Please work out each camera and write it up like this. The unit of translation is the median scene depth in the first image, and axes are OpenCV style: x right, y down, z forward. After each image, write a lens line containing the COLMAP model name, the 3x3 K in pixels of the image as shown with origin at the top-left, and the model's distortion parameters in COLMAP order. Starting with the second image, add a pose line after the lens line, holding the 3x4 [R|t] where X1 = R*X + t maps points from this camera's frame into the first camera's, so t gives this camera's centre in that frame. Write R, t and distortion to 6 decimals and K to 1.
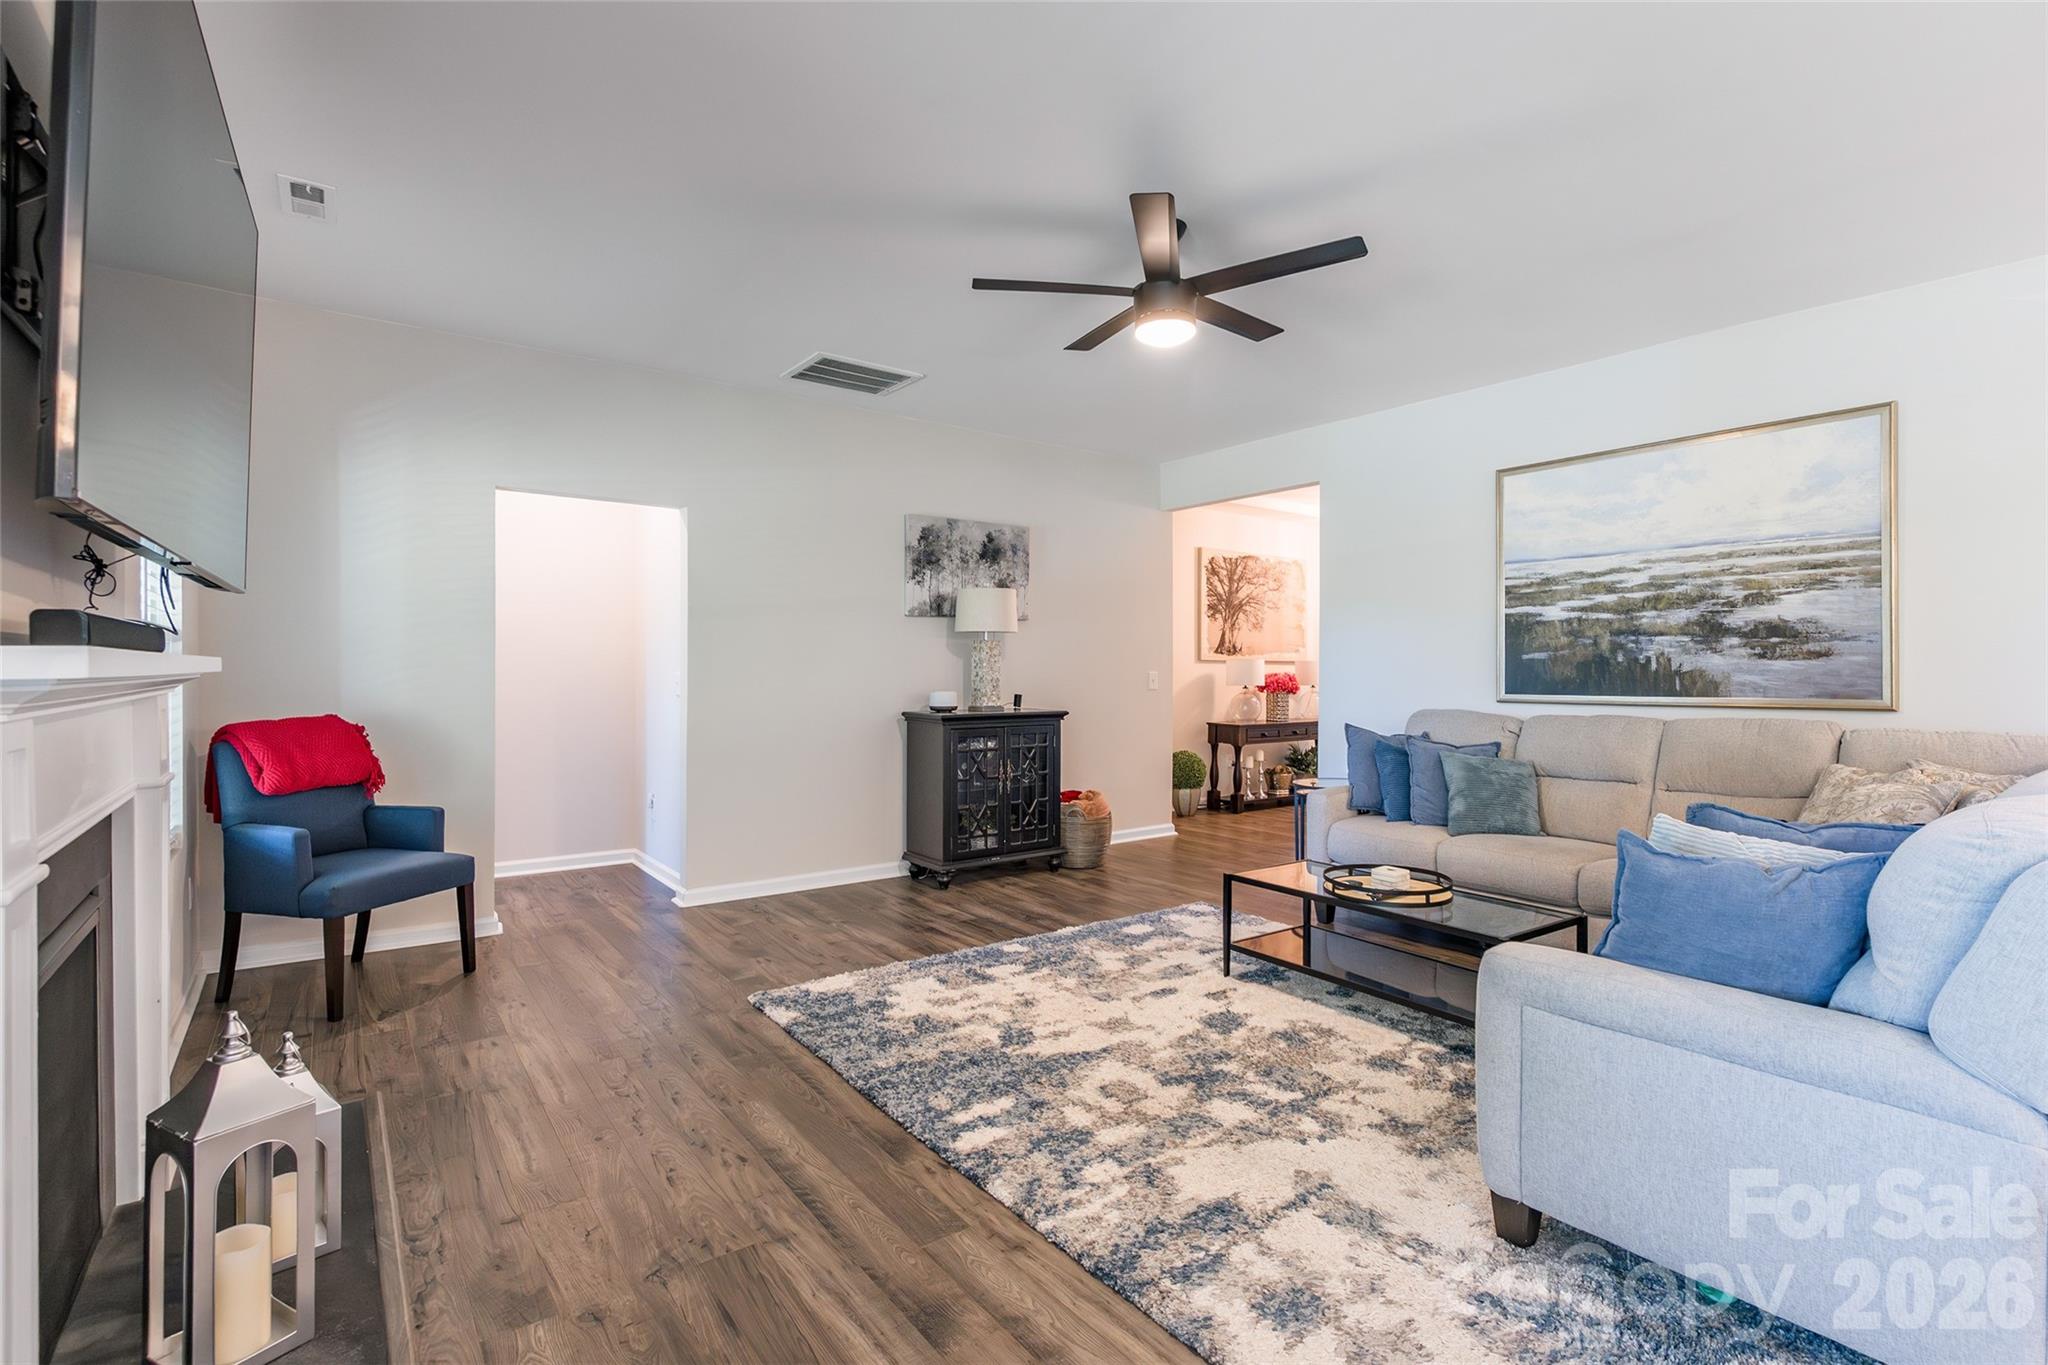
lens RADIAL K [[955.9, 0, 1024.0], [0, 955.9, 682.5], [0, 0, 1]] dist [-0.009177, -0.000184]
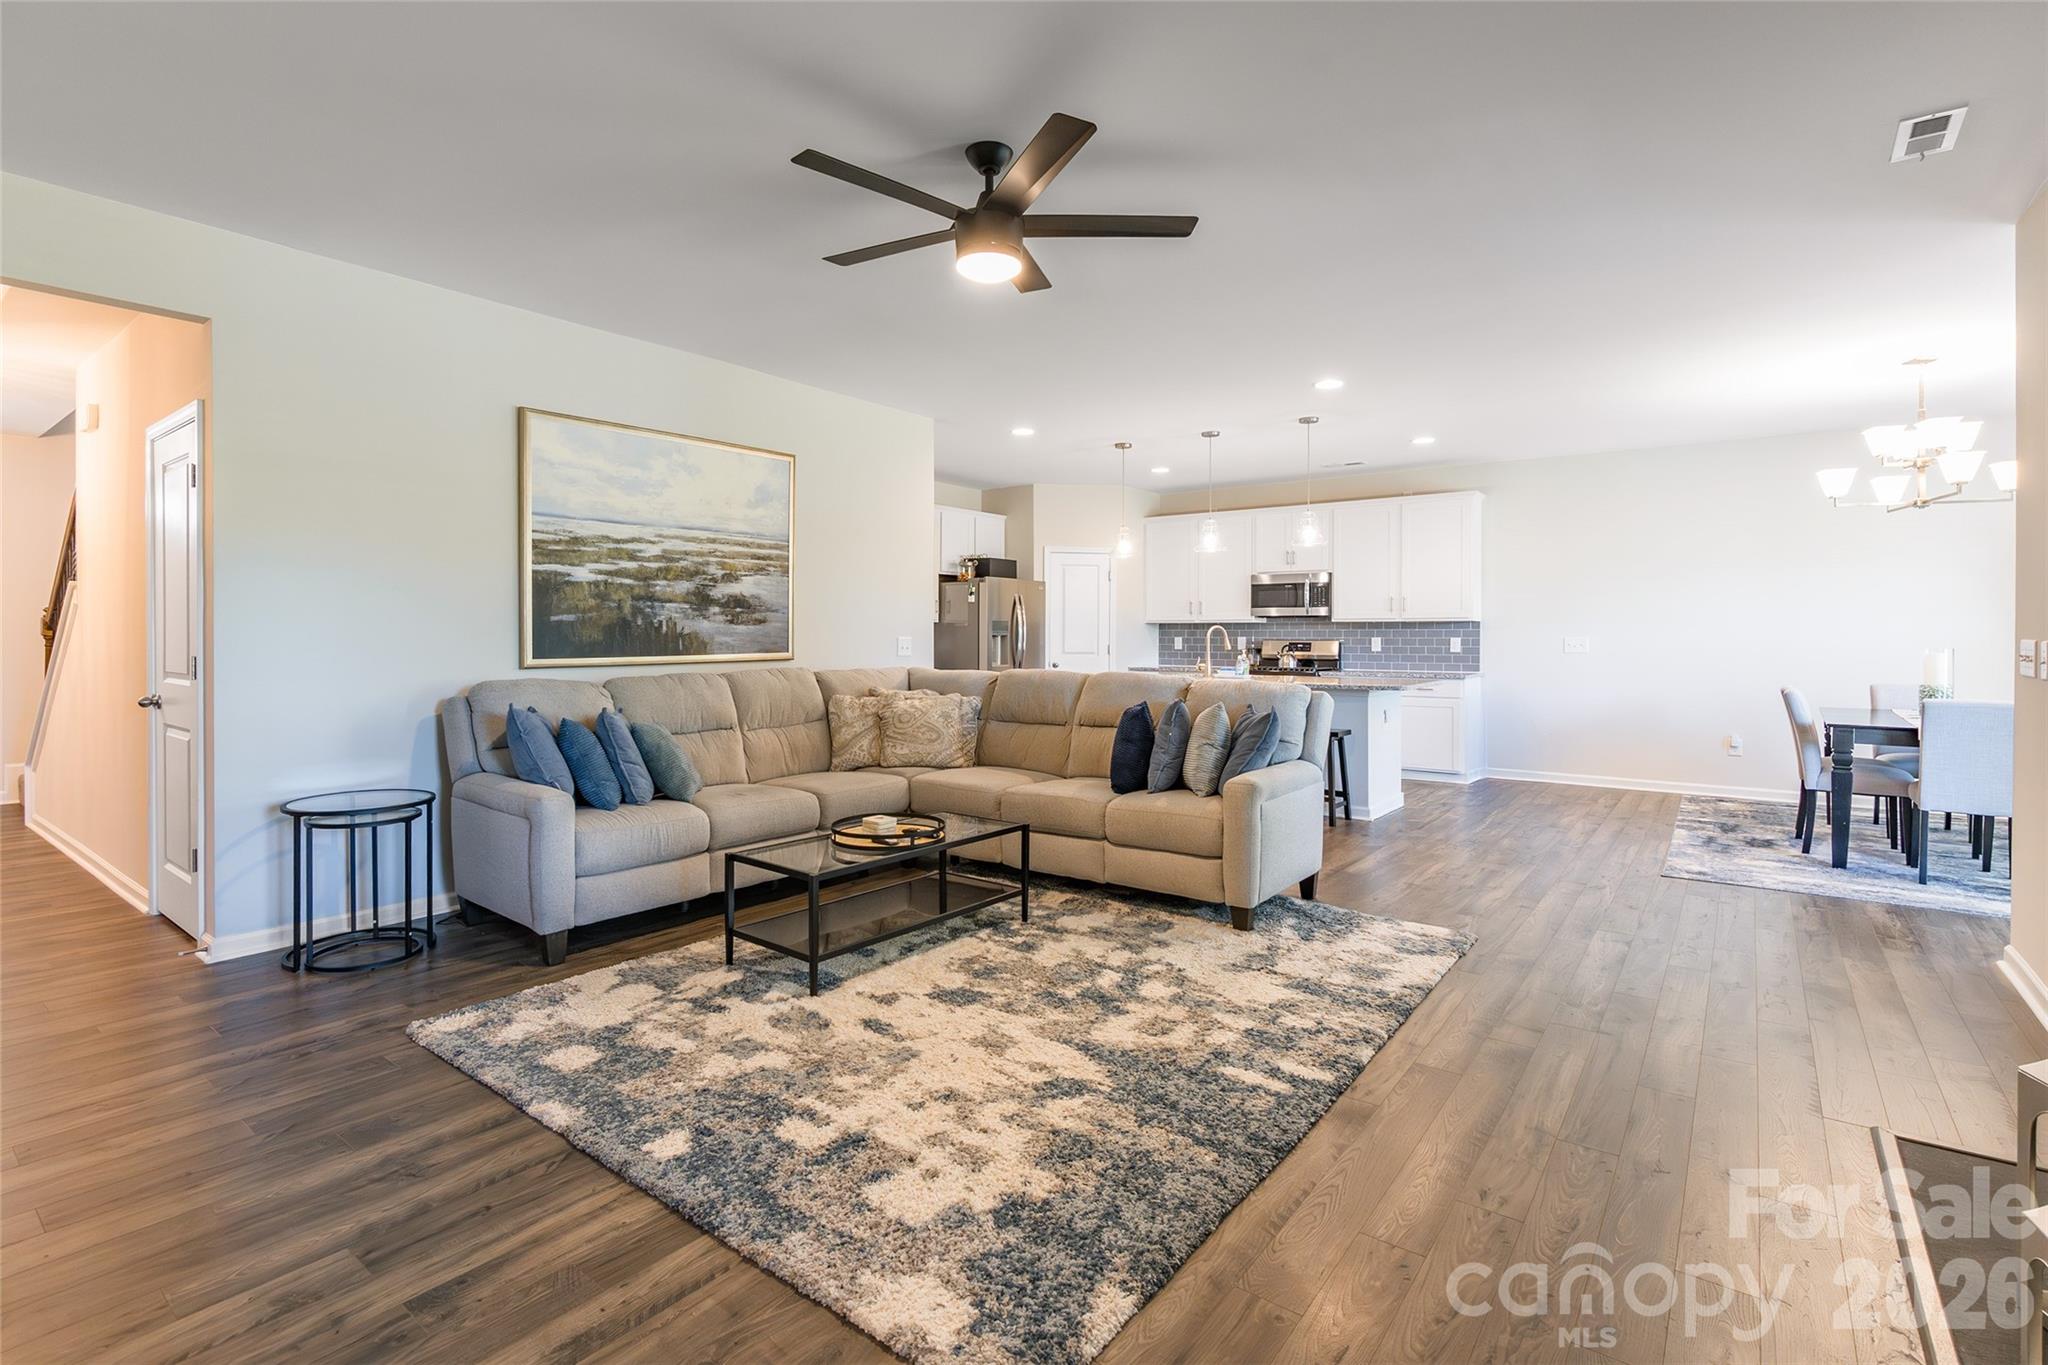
lens RADIAL K [[960.4, 0, 1029.2], [0, 960.4, 652.3], [0, 0, 1]] dist [-0.003799, -0.000116]
pose [[-0.287479, -0.019916, 0.957580, -0.623419], [0.011433, 0.999641, 0.024223, -0.013750], [-0.957719, 0.017912, -0.287148, 1.018418]]
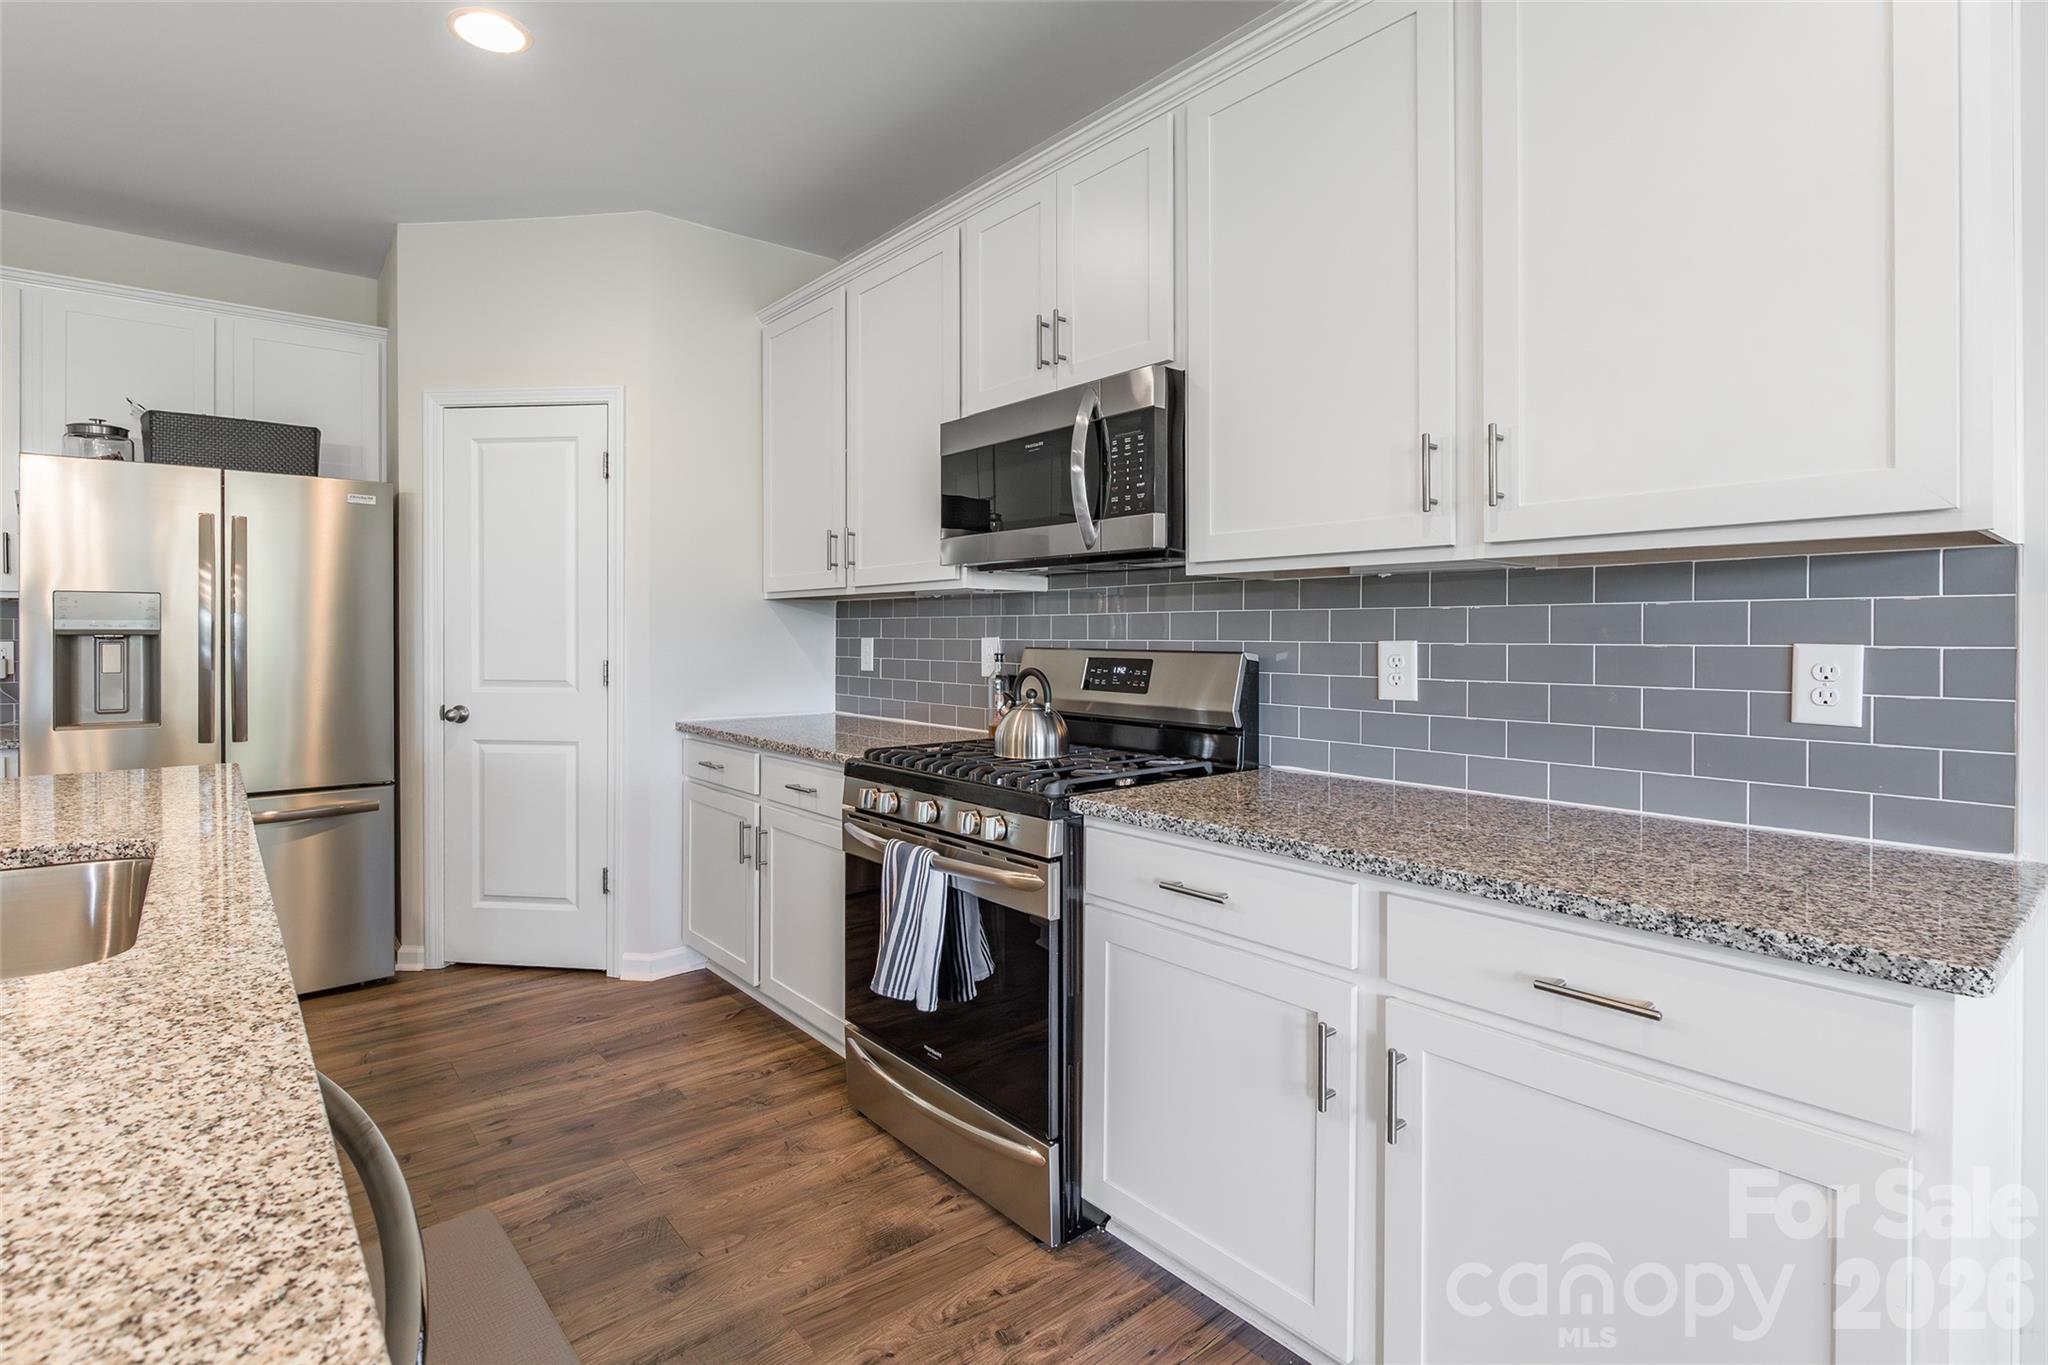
lens RADIAL K [[969.3, 0, 920.3], [0, 969.3, 630.9], [0, 0, 1]] dist [-0.005198, -0.000432]
pose [[0.001097, -0.001581, 0.999998, 0.807871], [0.015586, 0.999877, 0.001564, 0.005514], [-0.999878, 0.015584, 0.001122, -0.178231]]
